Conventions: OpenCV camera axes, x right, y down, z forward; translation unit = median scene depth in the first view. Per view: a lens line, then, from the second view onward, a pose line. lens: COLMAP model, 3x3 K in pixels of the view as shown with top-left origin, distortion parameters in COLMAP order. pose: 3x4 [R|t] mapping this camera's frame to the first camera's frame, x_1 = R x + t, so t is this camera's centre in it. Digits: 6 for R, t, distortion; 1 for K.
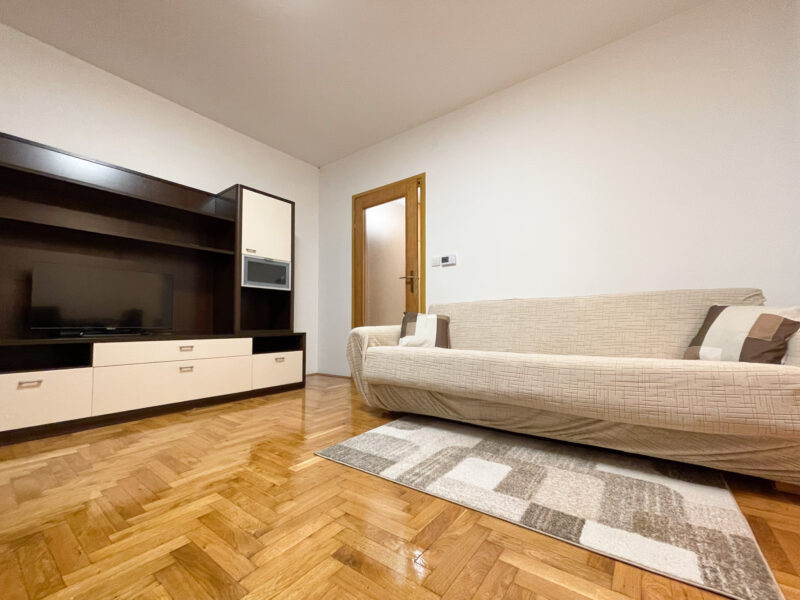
lens RADIAL K [[339.5, 0, 397.0], [0, 339.5, 308.5], [0, 0, 1]] dist [-0.002657, -0.000446]
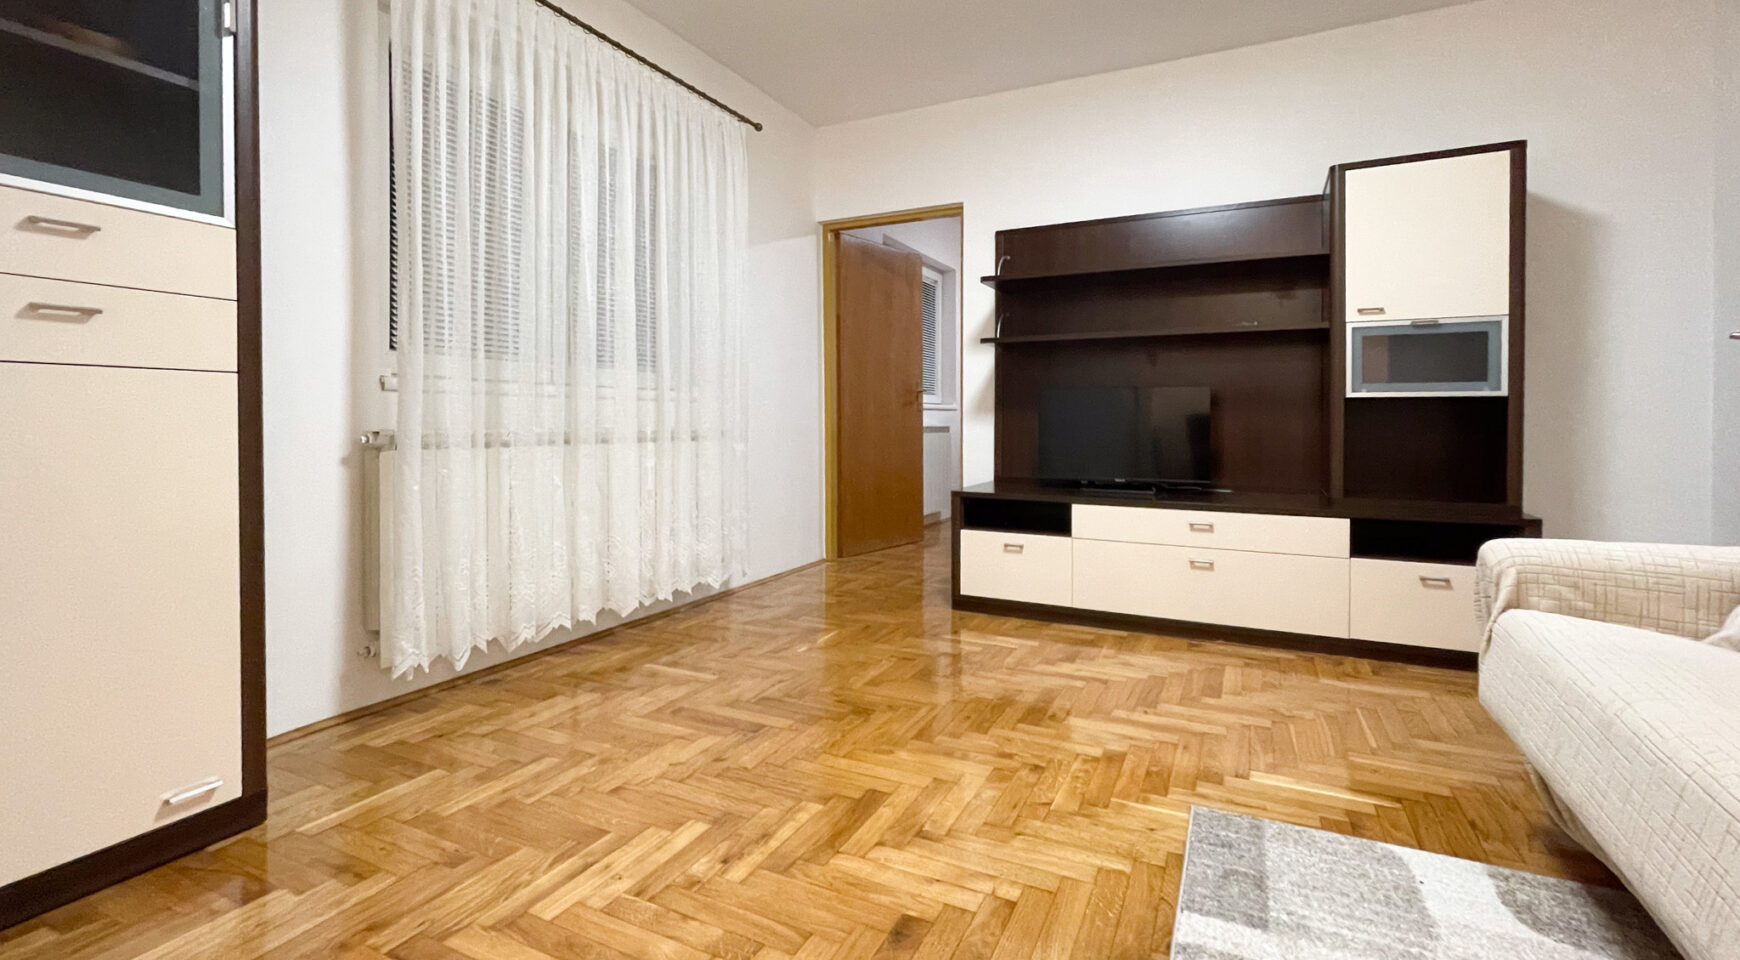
lens RADIAL K [[727.3, 0, 872.7], [0, 727.3, 426.7], [0, 0, 1]] dist [0.001230, 0.000322]
pose [[0.190259, 0.007840, -0.981703, 0.430347], [0.043131, 0.998936, 0.016337, -0.085024], [0.980786, -0.045450, 0.189718, 0.267738]]
